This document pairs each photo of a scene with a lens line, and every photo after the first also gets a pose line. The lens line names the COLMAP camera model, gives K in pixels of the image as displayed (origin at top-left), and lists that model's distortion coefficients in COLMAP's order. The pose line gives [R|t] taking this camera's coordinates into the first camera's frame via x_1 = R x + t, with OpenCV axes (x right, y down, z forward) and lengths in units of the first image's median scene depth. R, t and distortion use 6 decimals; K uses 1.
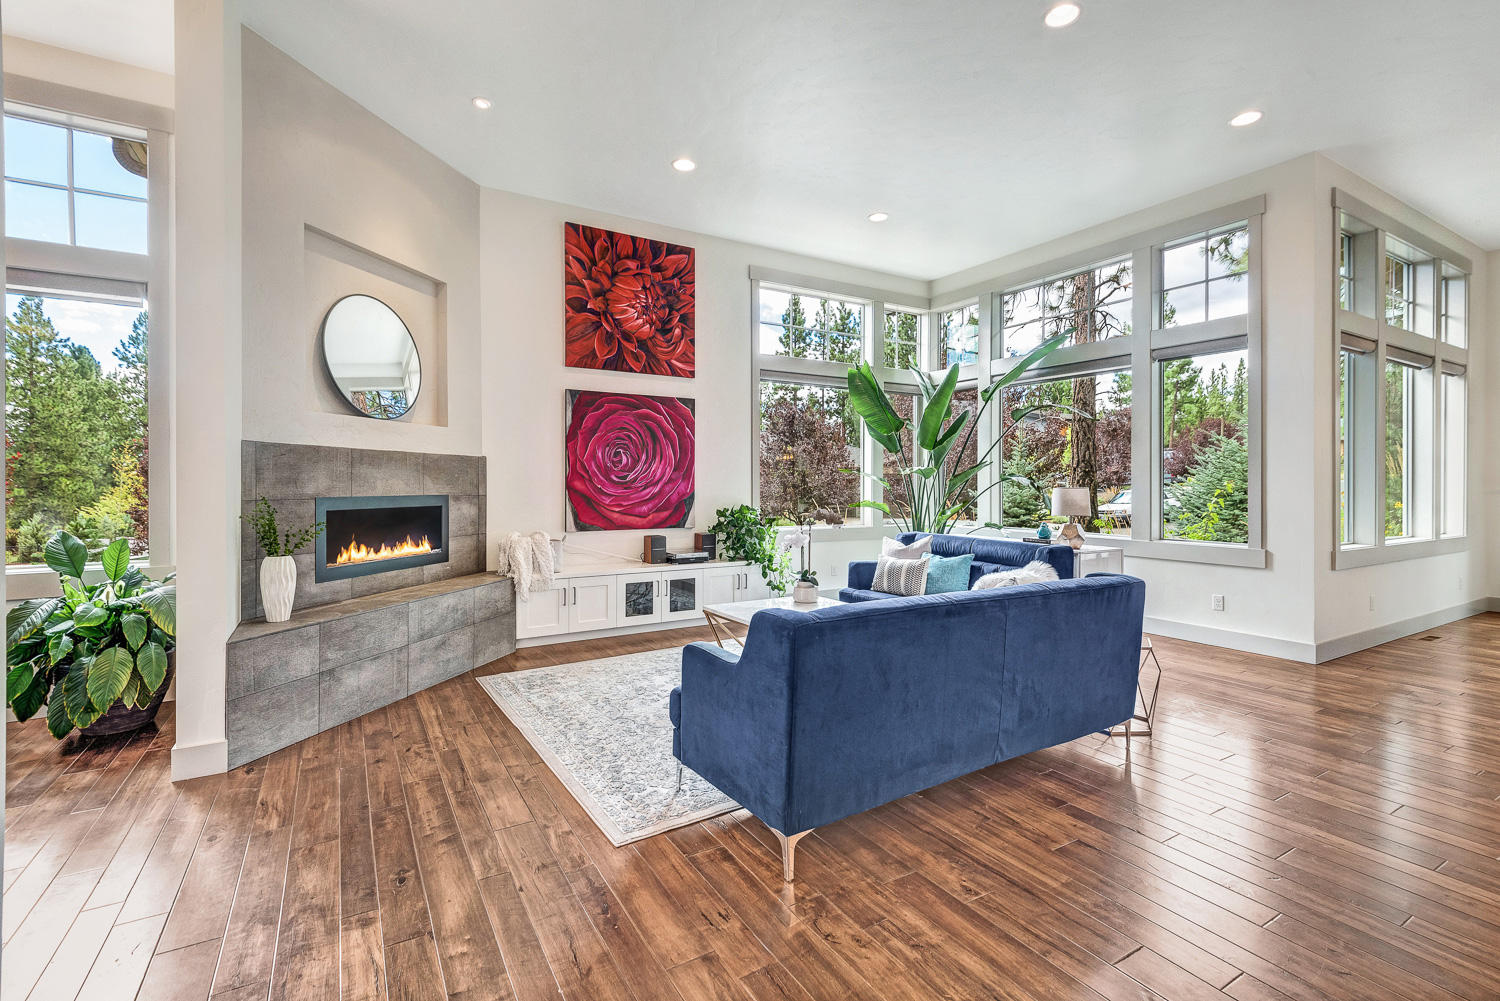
lens RADIAL K [[662.8, 0, 734.1], [0, 662.8, 479.4], [0, 0, 1]] dist [0.021997, -0.000335]
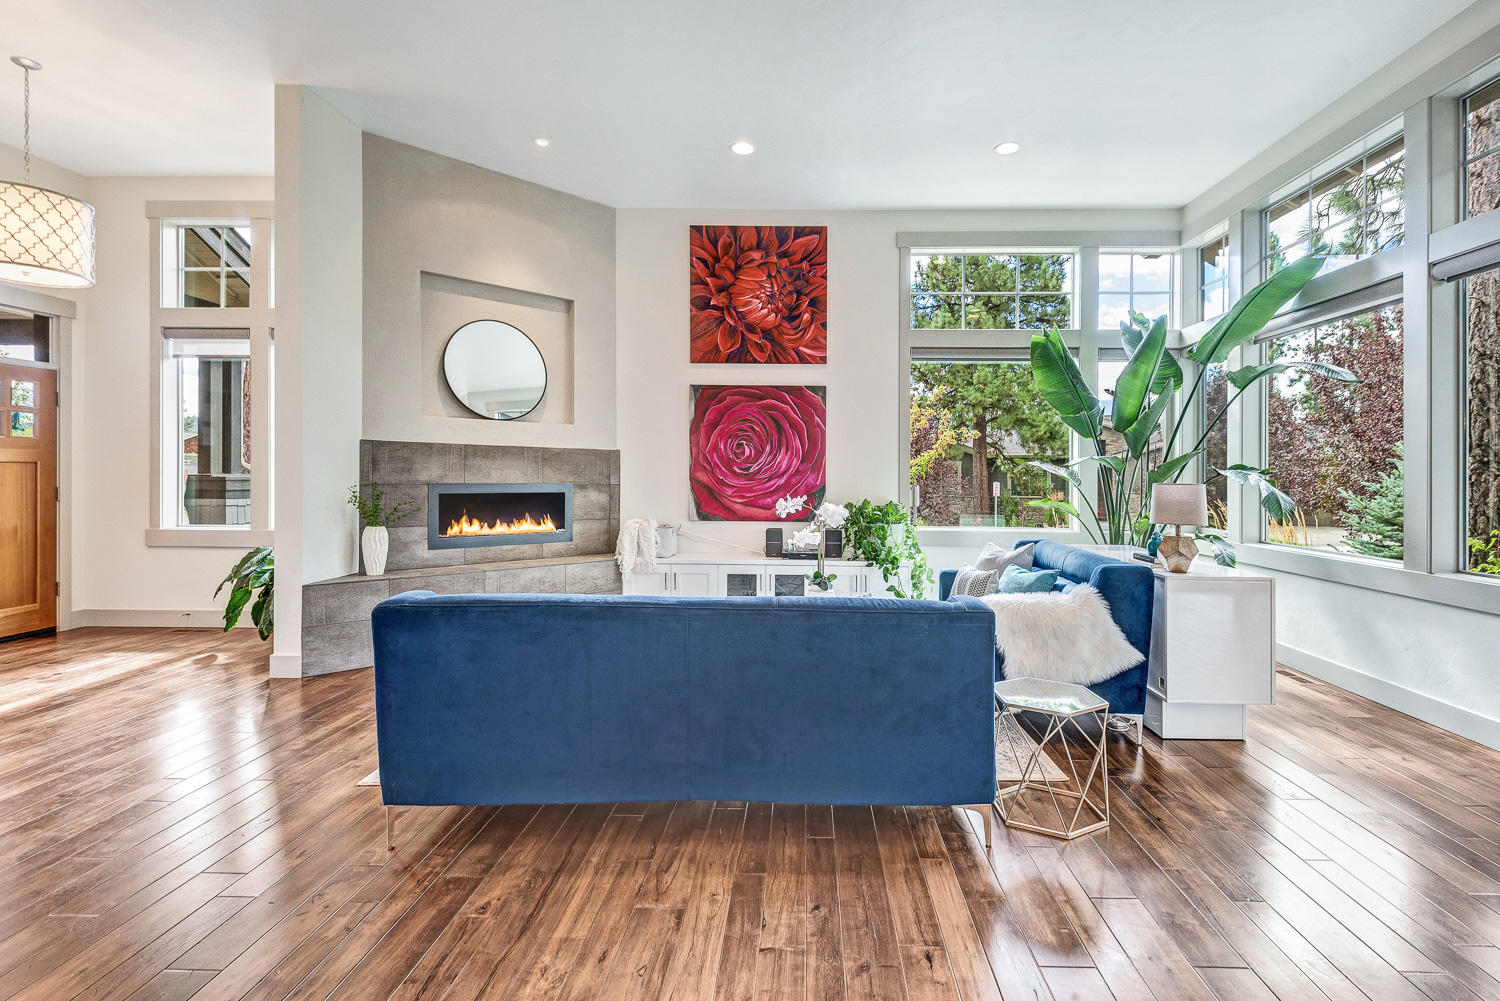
lens RADIAL K [[689.5, 0, 787.2], [0, 689.5, 476.6], [0, 0, 1]] dist [0.008210, -0.006132]
pose [[0.855252, 0.005662, -0.518182, 0.436102], [-0.004147, 0.999983, 0.004082, 0.004239], [0.518196, -0.001343, 0.855261, 0.143342]]
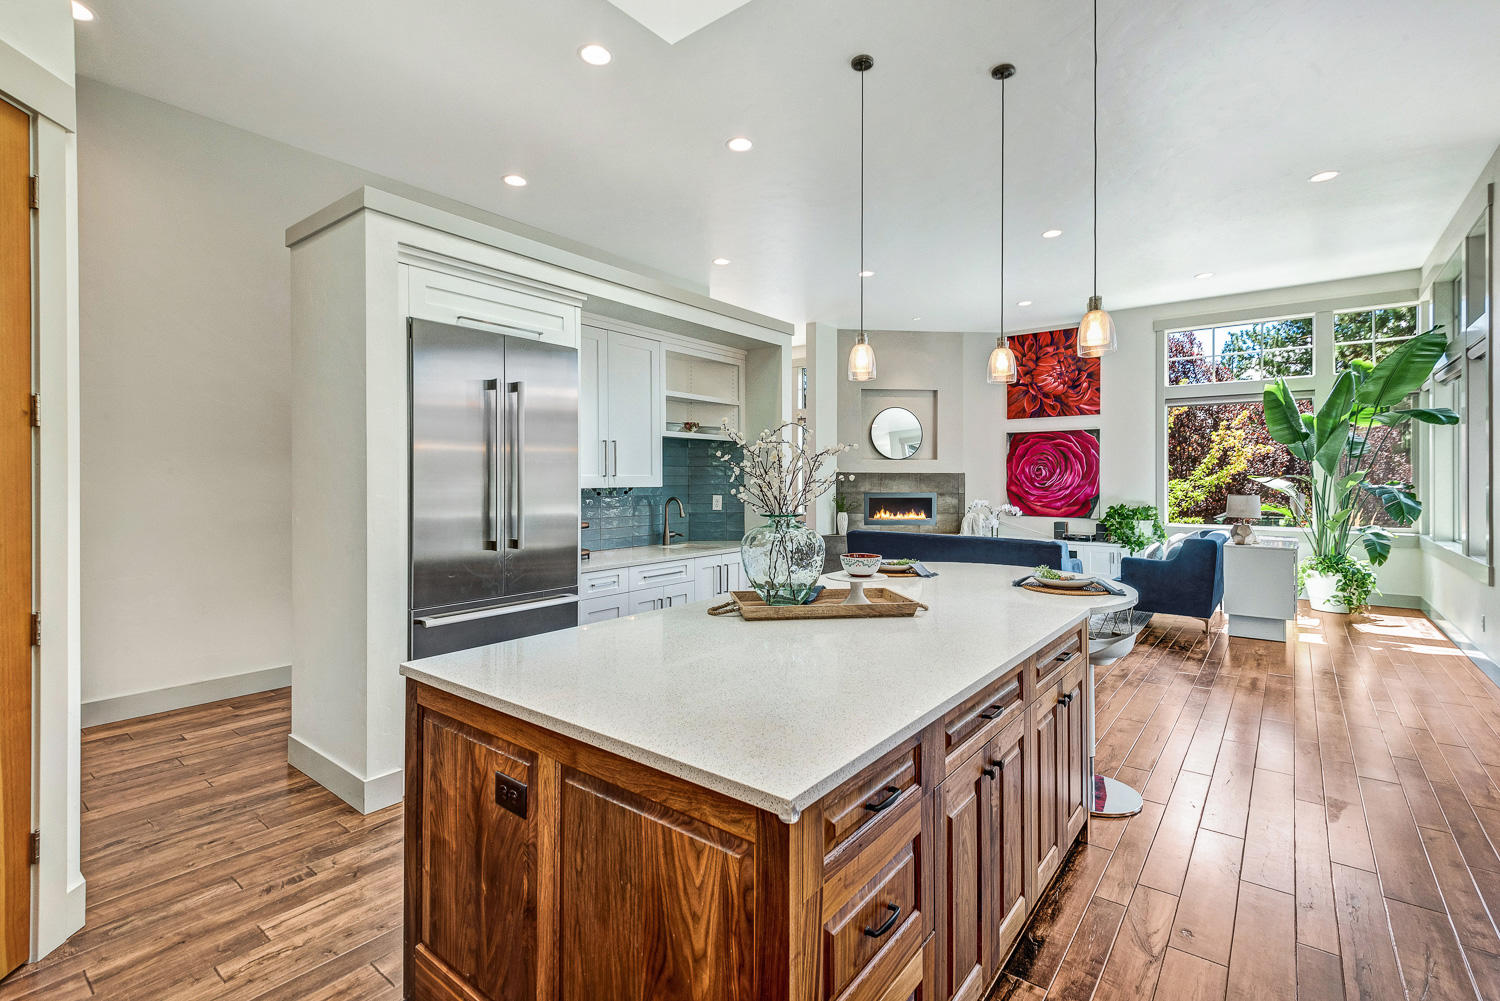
lens RADIAL K [[689.5, 0, 735.2], [0, 689.5, 490.4], [0, 0, 1]] dist [0.008210, -0.006132]
pose [[0.366206, 0.016064, -0.930395, 1.139388], [0.006574, 0.999781, 0.019850, -0.025587], [0.930511, -0.013386, 0.366020, -0.312487]]
